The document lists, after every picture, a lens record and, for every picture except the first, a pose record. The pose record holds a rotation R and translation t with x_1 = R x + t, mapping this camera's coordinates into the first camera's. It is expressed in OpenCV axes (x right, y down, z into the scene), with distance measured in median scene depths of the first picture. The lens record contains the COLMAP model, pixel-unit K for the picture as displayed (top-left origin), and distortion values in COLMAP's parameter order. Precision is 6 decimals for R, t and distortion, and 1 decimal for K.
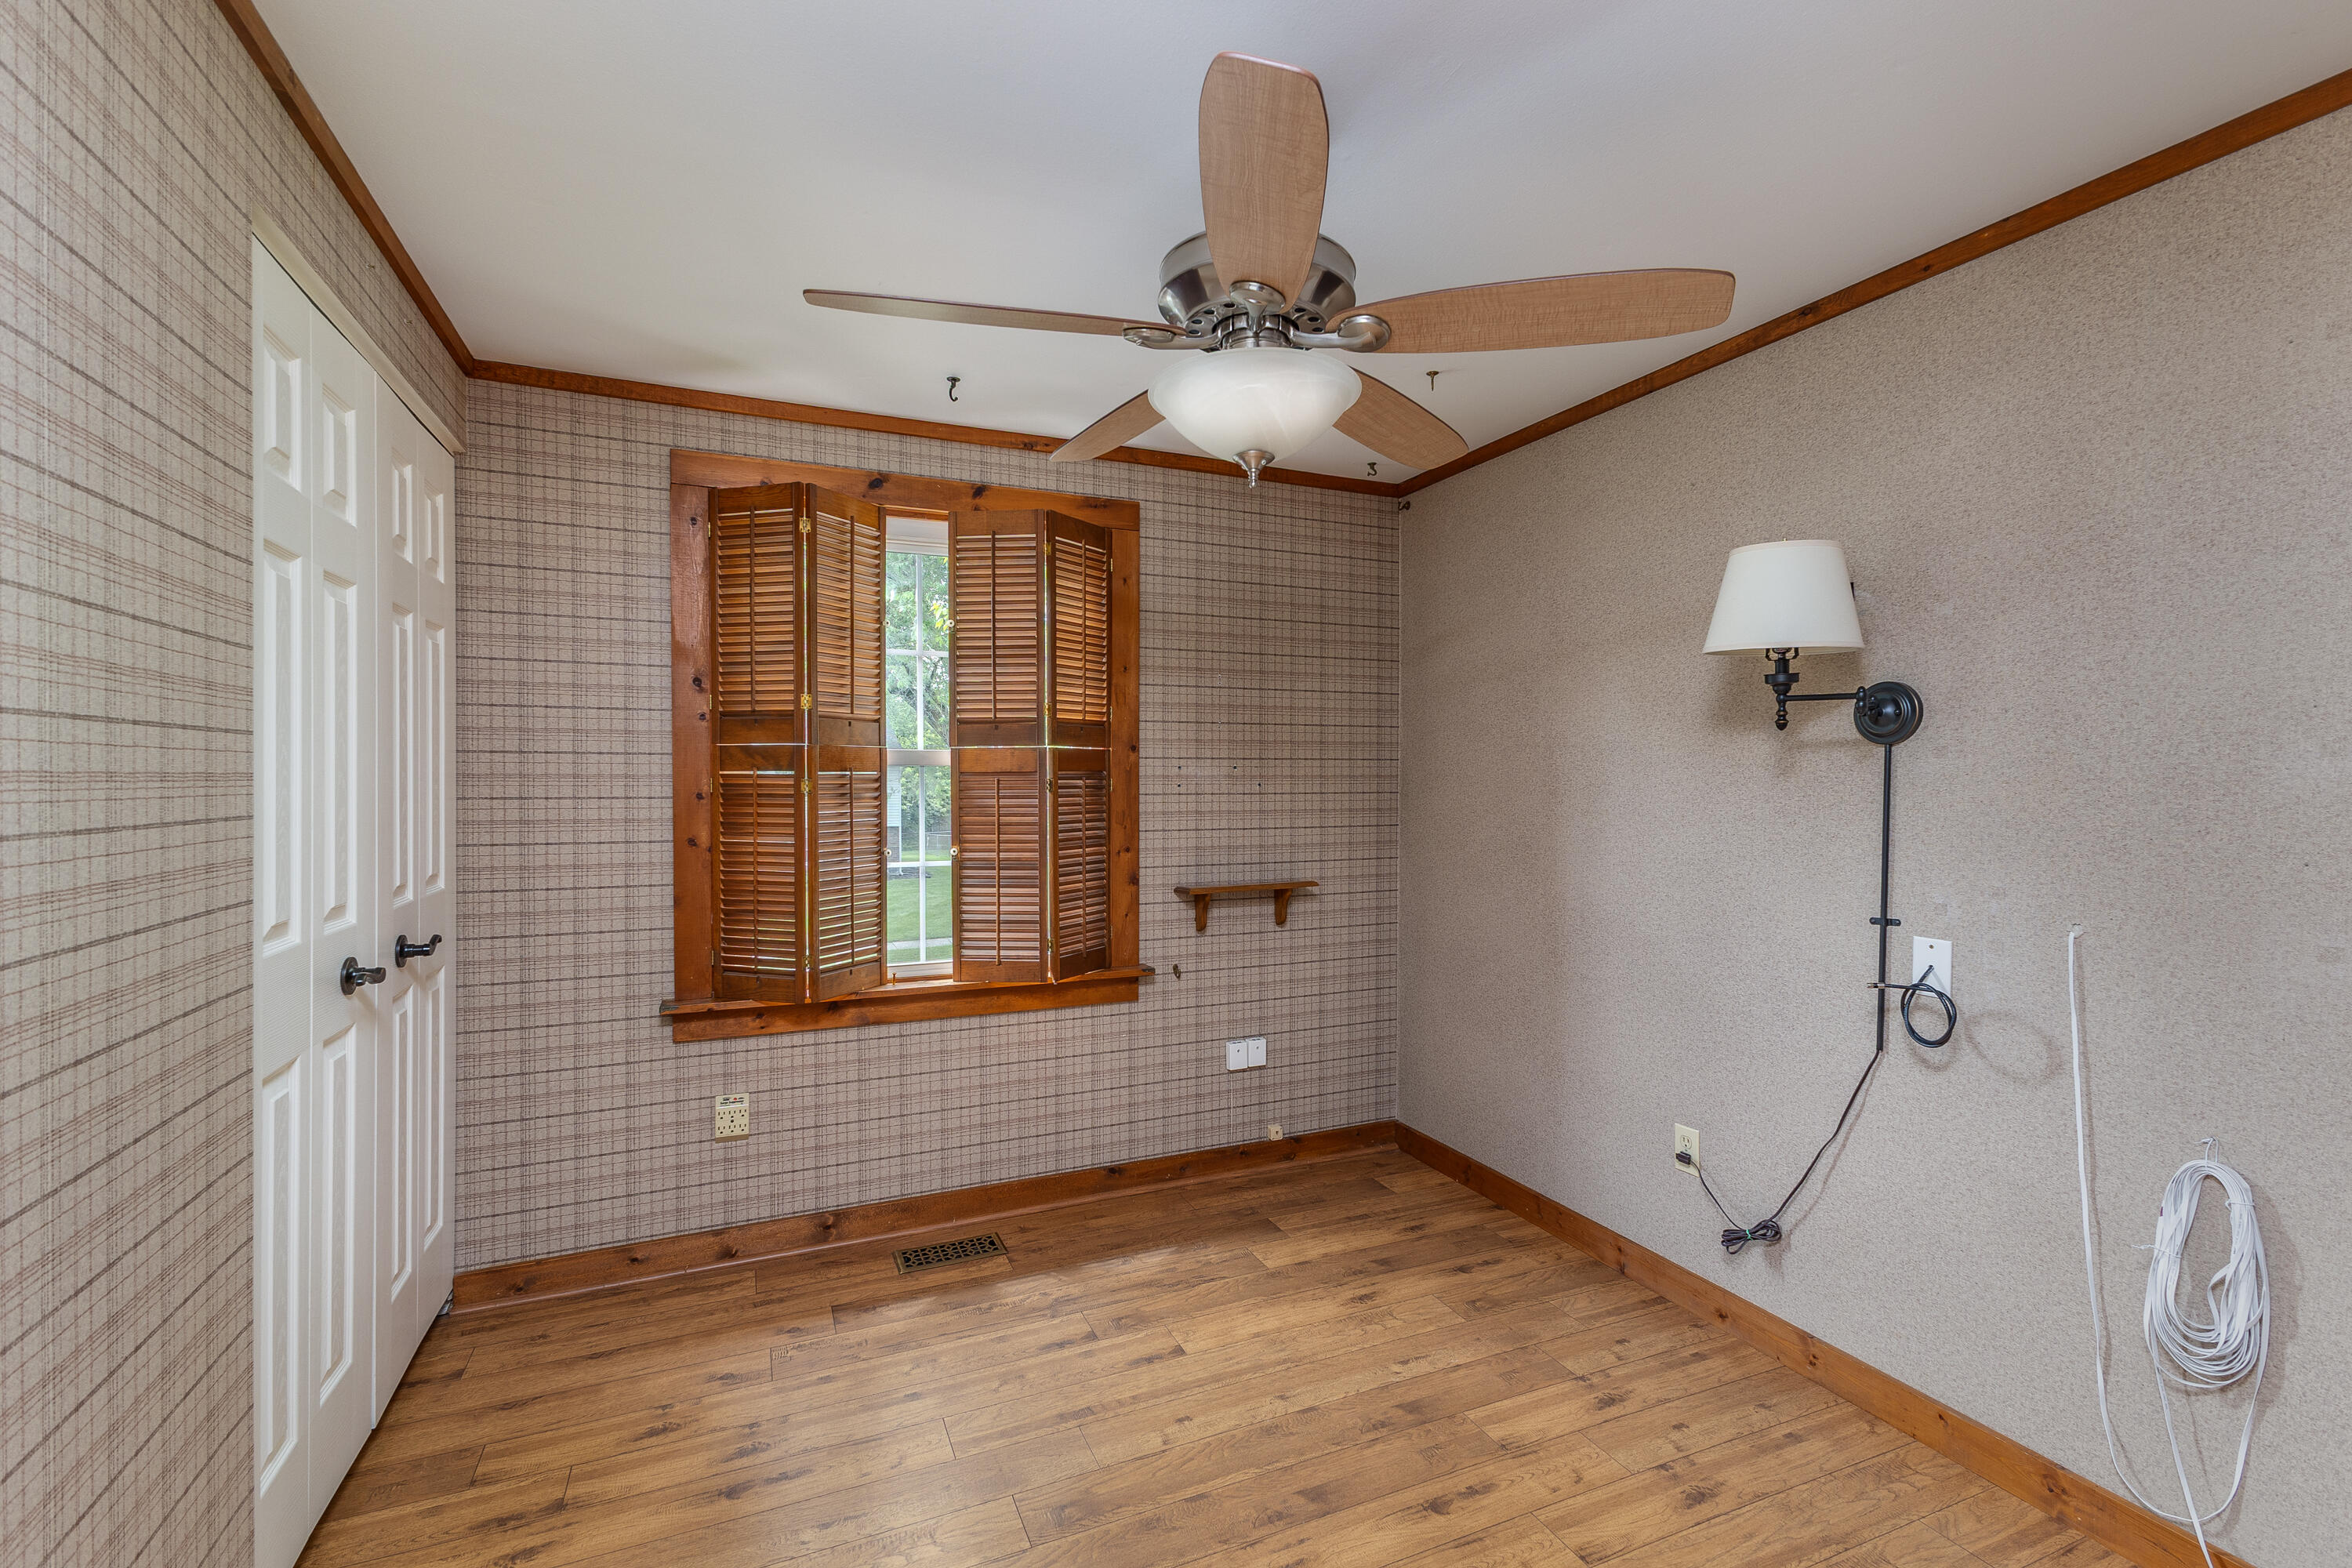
lens RADIAL K [[1027.4, 0, 1186.1], [0, 1027.4, 780.8], [0, 0, 1]] dist [0.004227, 0.000038]
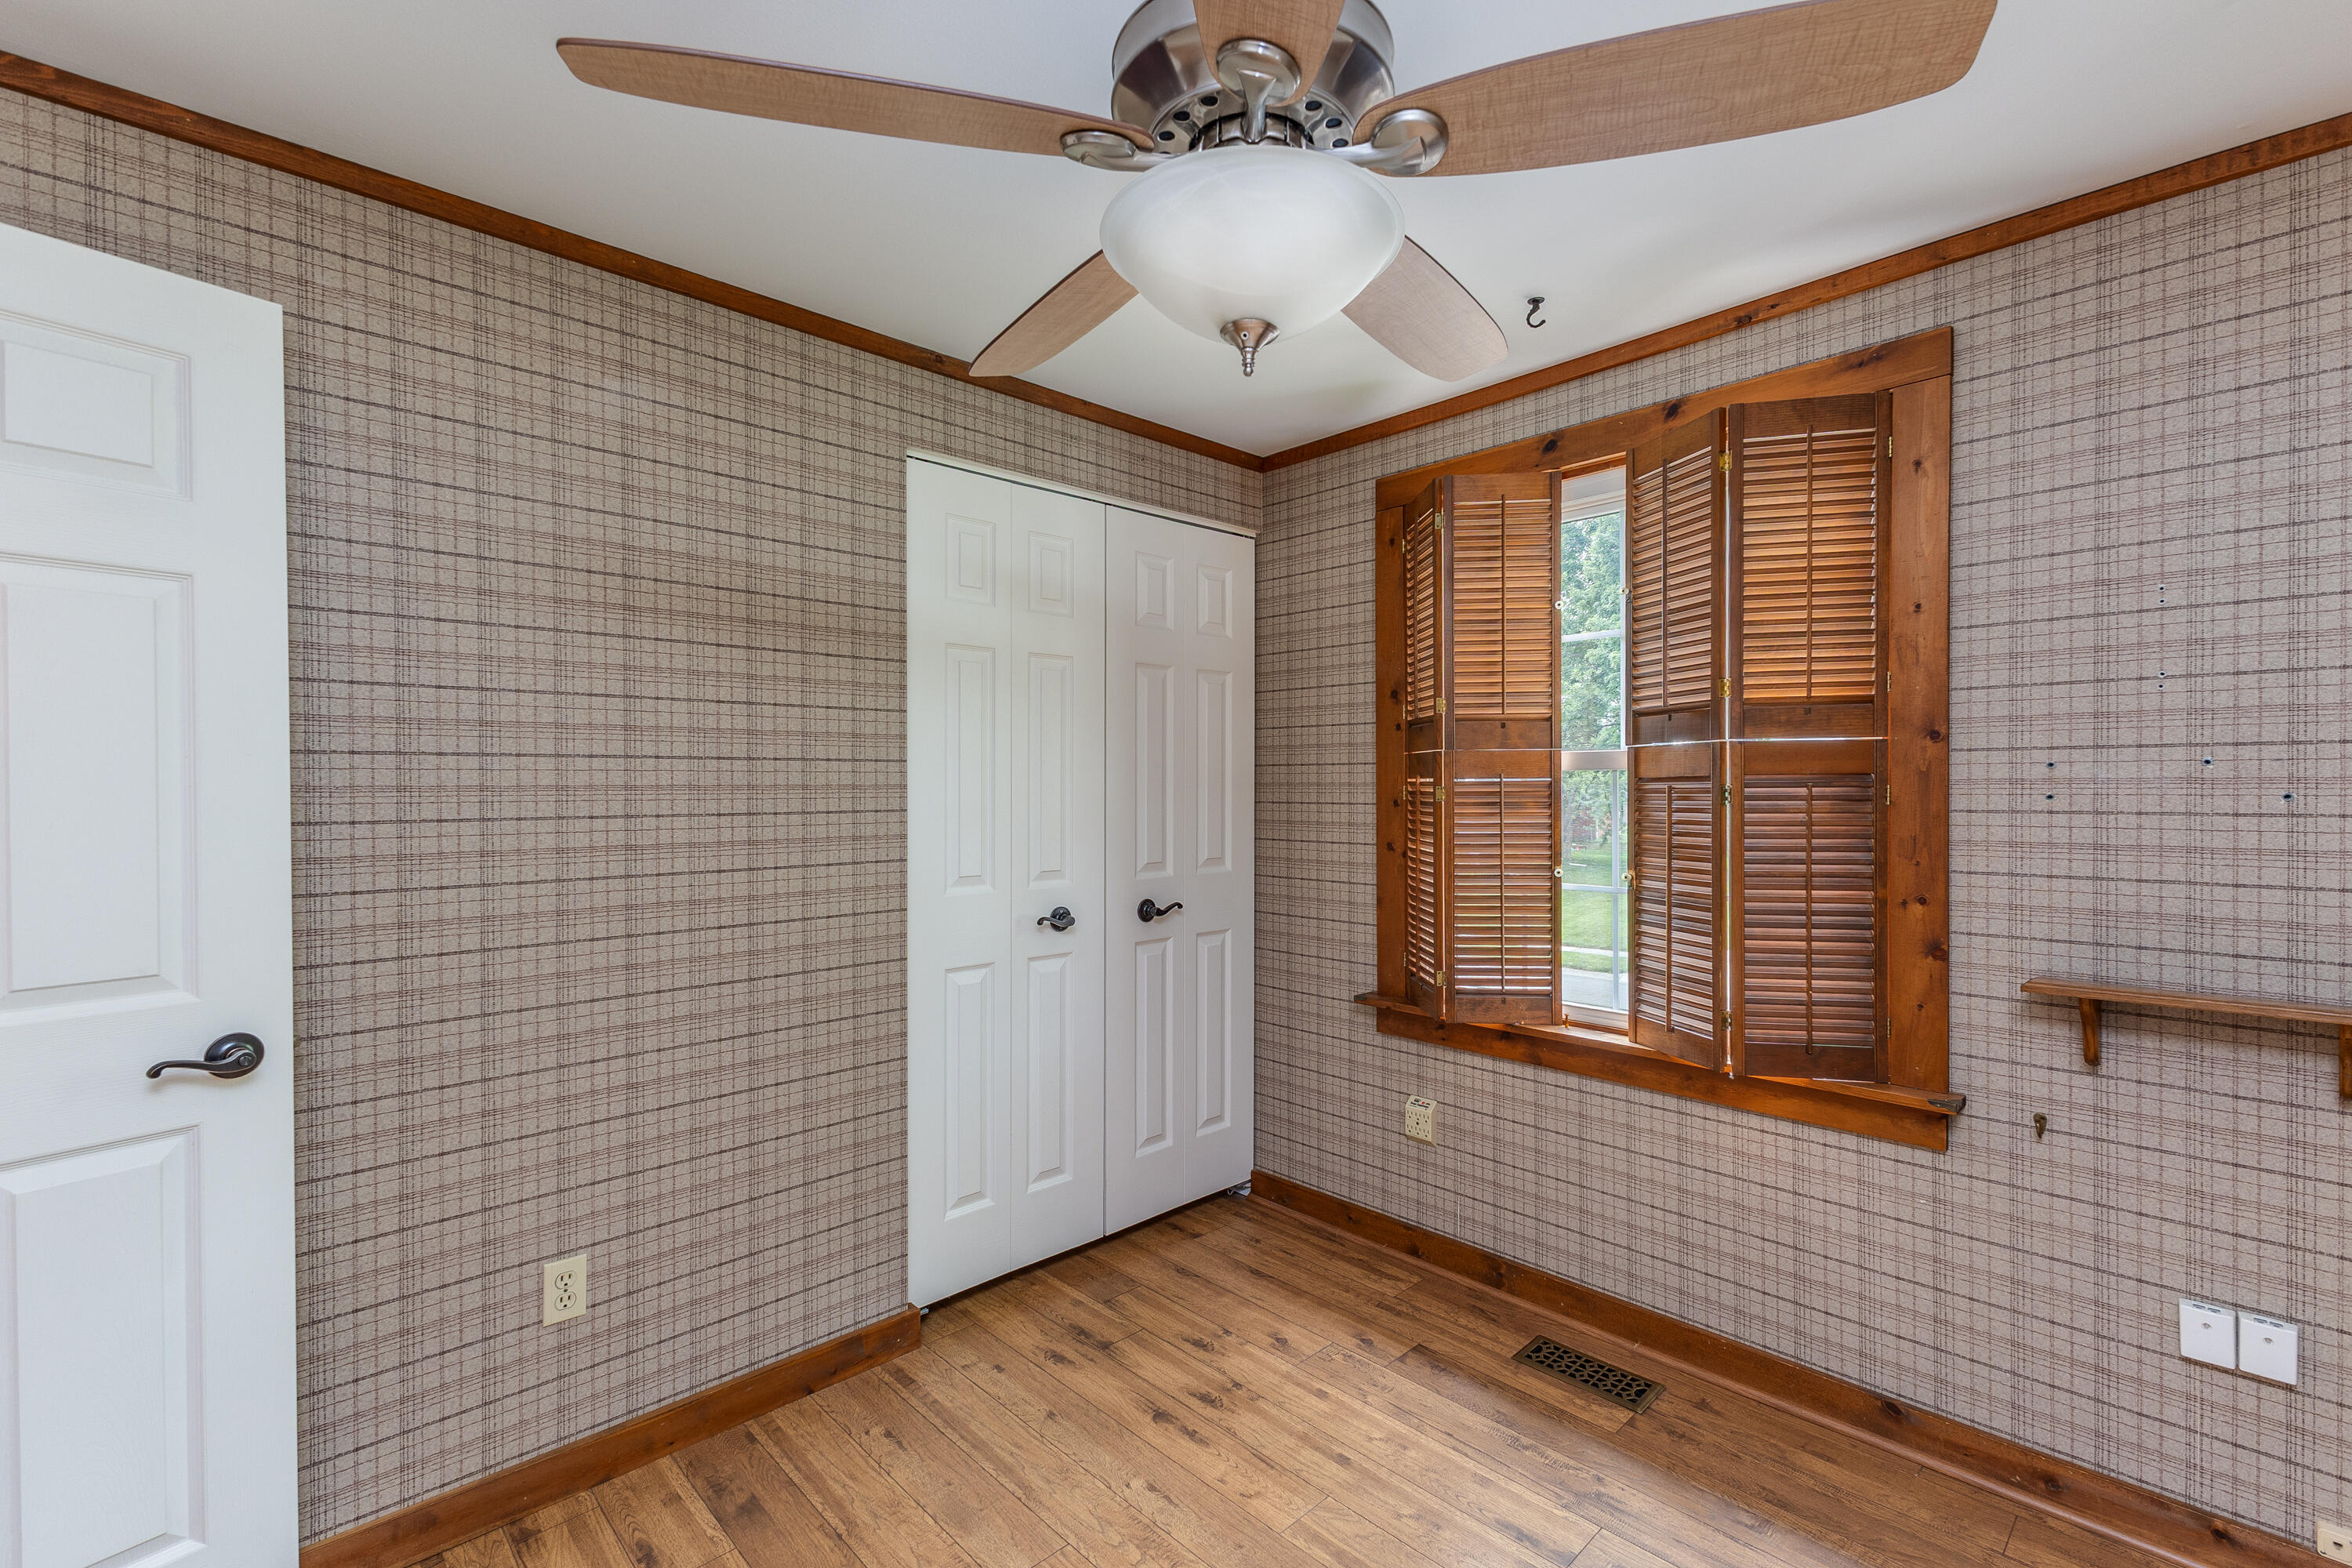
lens RADIAL K [[1027.4, 0, 1189.3], [0, 1027.4, 785.6], [0, 0, 1]] dist [0.004227, 0.000038]
pose [[0.340554, -0.002146, -0.940223, 0.405561], [0.000831, 0.999998, -0.001981, -0.000805], [0.940225, -0.000107, 0.340555, 0.410295]]
